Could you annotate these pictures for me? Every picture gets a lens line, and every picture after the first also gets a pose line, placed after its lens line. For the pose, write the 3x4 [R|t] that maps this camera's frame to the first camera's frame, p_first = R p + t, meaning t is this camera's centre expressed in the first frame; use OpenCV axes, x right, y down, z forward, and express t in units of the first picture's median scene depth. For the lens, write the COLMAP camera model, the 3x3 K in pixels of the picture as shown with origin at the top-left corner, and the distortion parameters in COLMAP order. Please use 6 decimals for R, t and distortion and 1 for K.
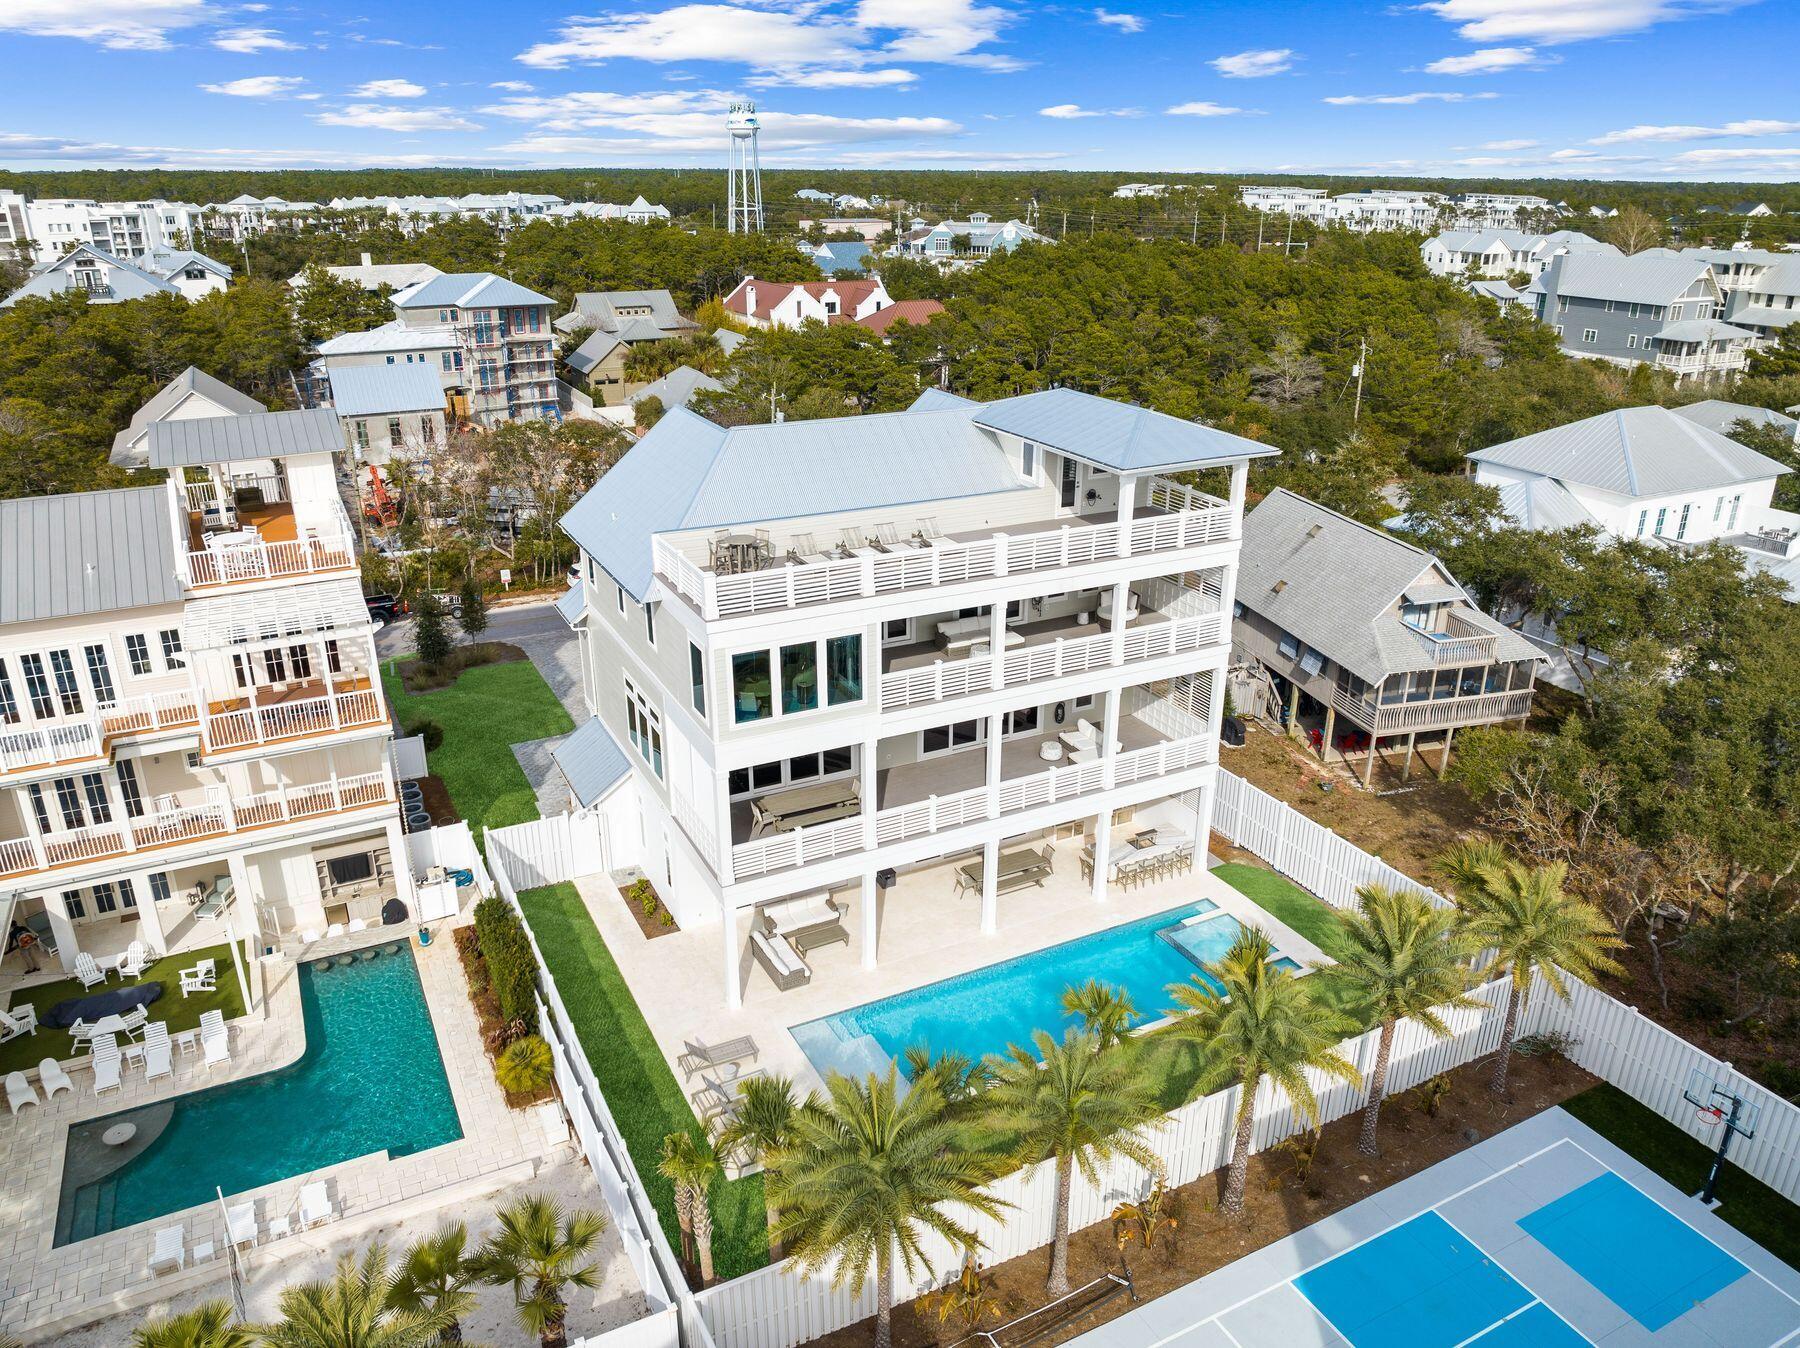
lens RADIAL K [[1276.5, 0, 900.0], [0, 1276.5, 674.0], [0, 0, 1]] dist [-0.009869, 0.005291]
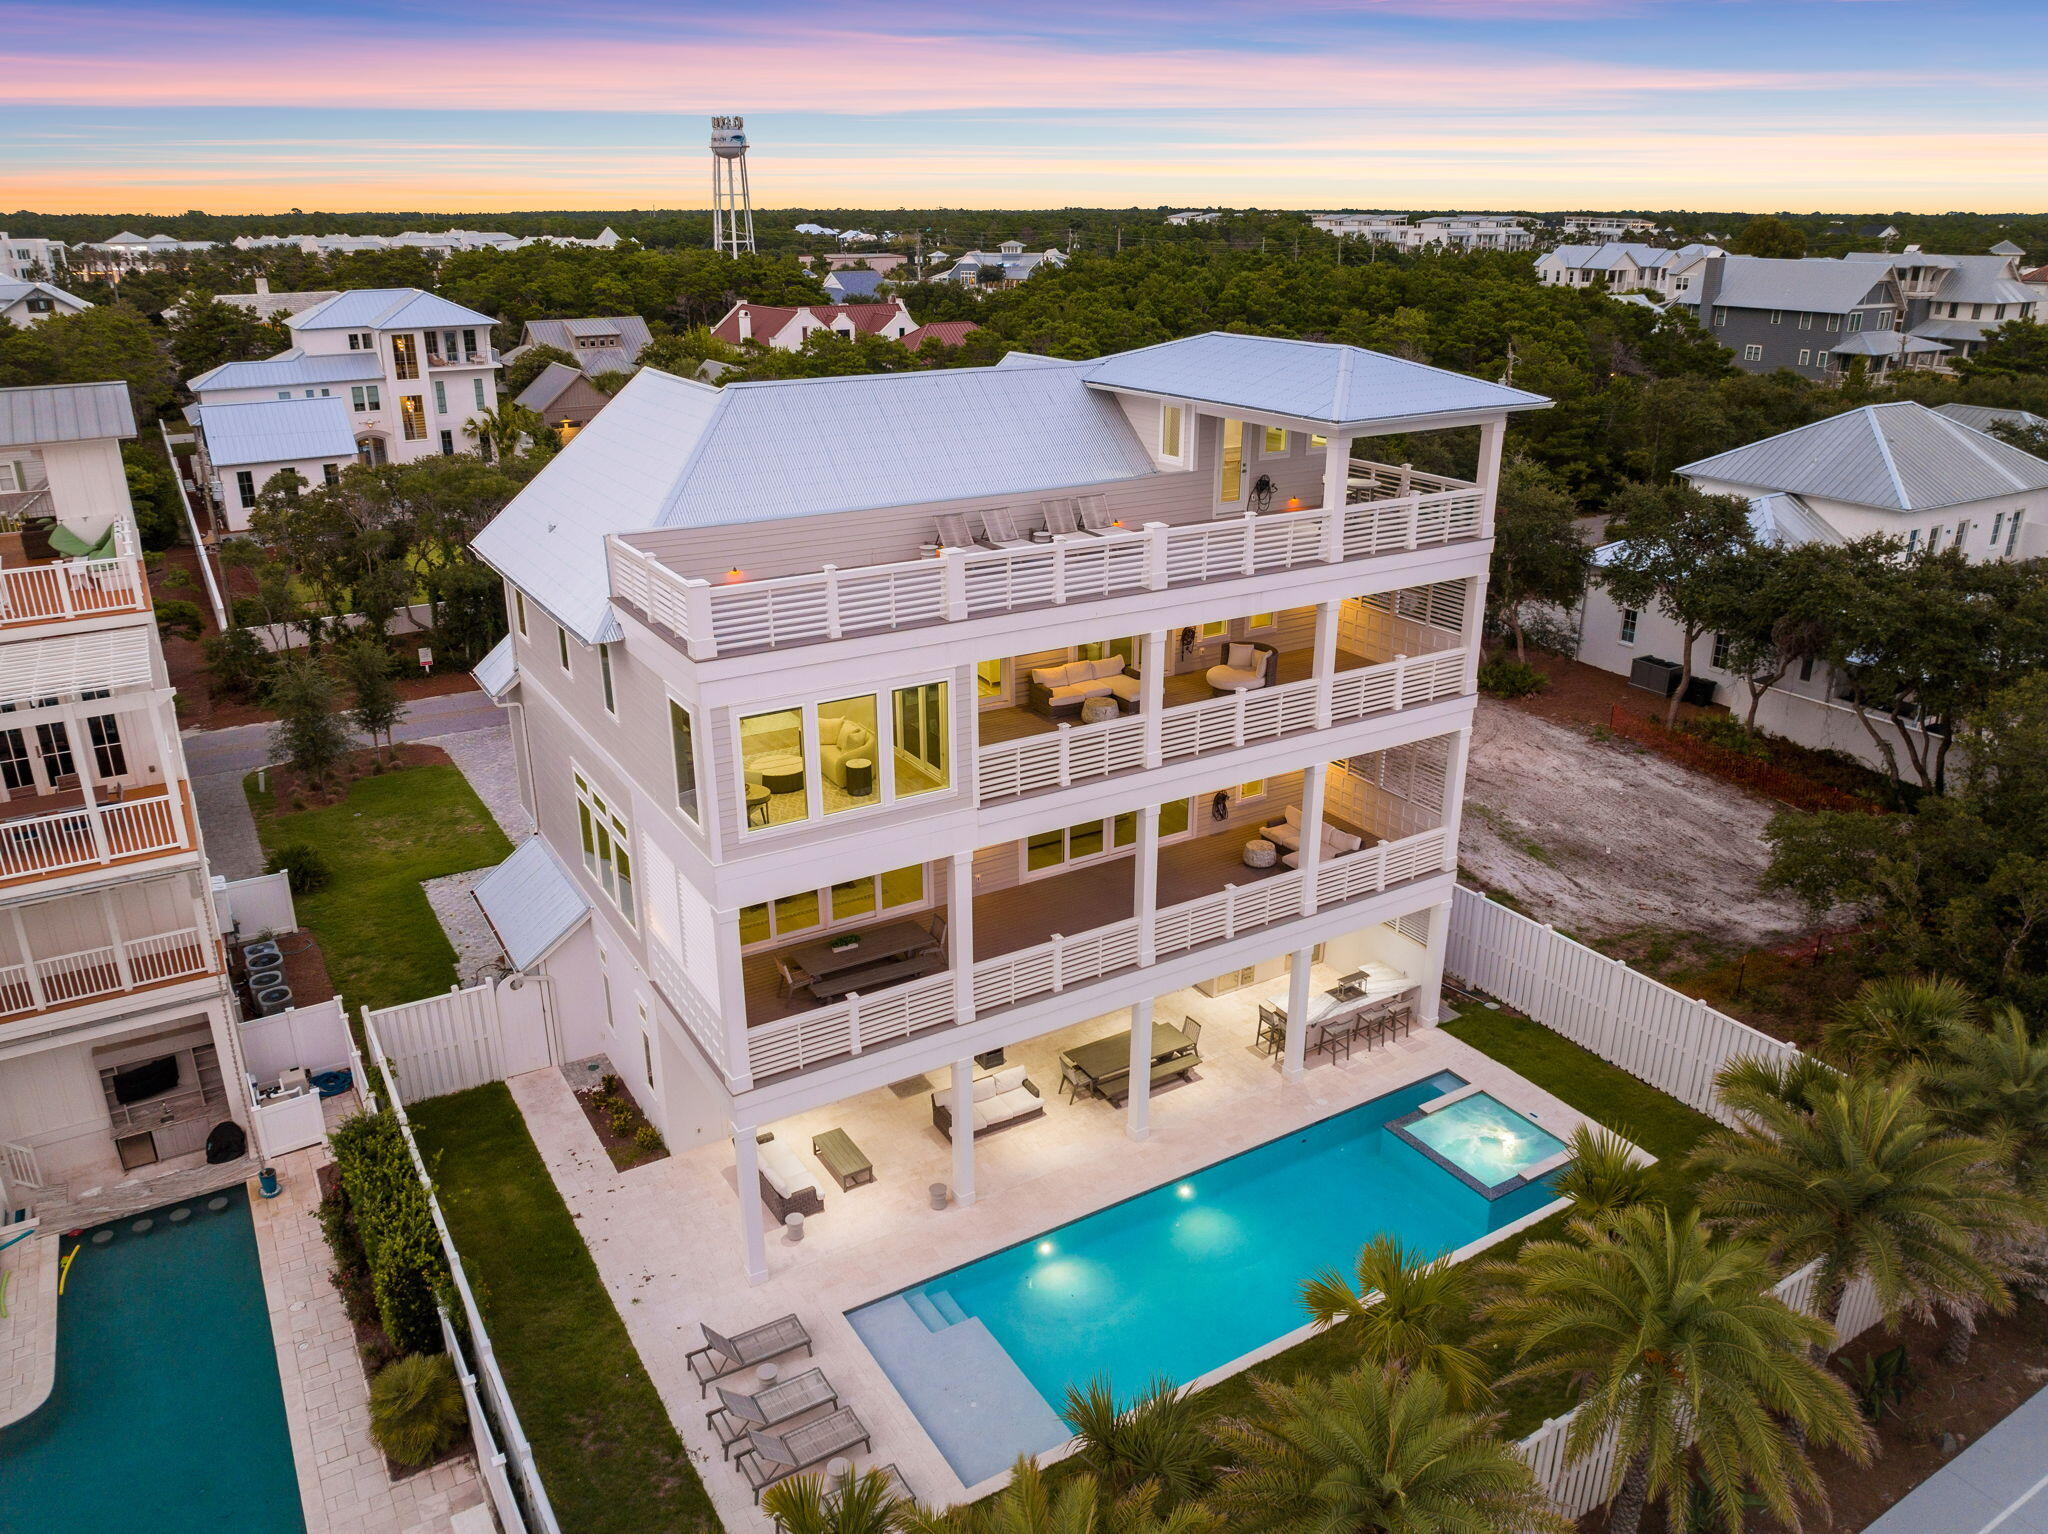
lens RADIAL K [[1452.3, 0, 1024.0], [0, 1452.3, 767.0], [0, 0, 1]] dist [-0.009869, 0.005291]
pose [[0.997323, -0.028858, 0.067192, -0.033452], [0.029723, 0.999487, -0.011902, 0.016000], [-0.066814, 0.013867, 0.997669, 0.230953]]
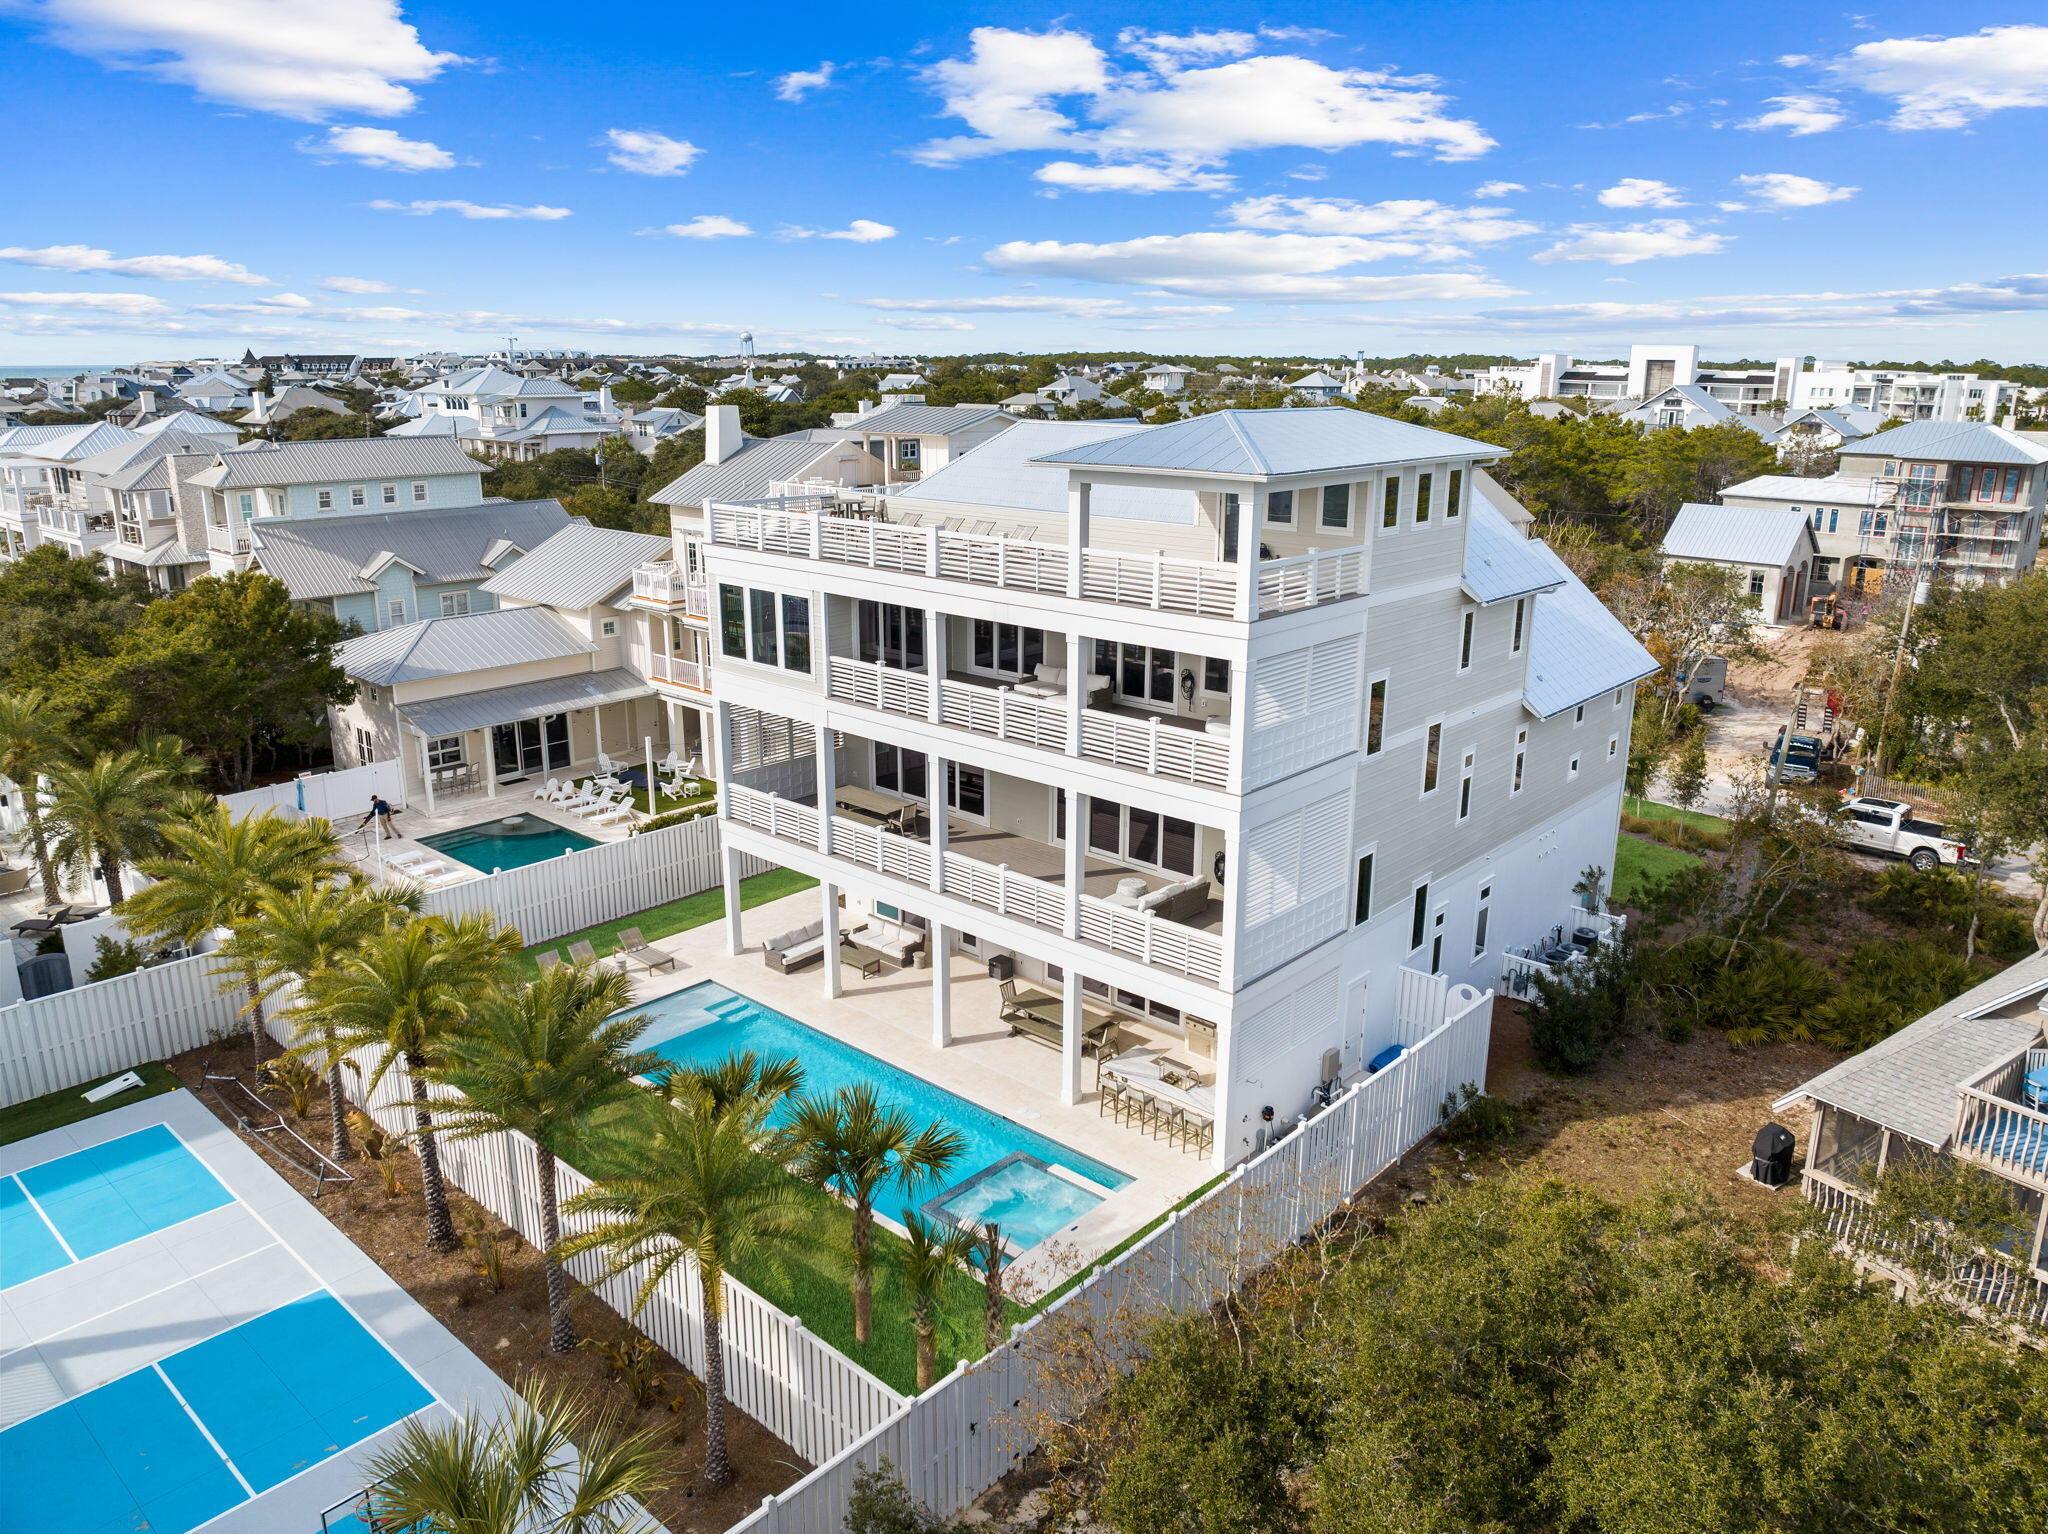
lens RADIAL K [[1452.3, 0, 1024.0], [0, 1452.3, 767.0], [0, 0, 1]] dist [-0.009869, 0.005291]
pose [[0.347380, 0.255564, -0.902227, 0.826985], [-0.356417, 0.925921, 0.125046, -0.087757], [0.867349, 0.278131, 0.412734, 0.600148]]
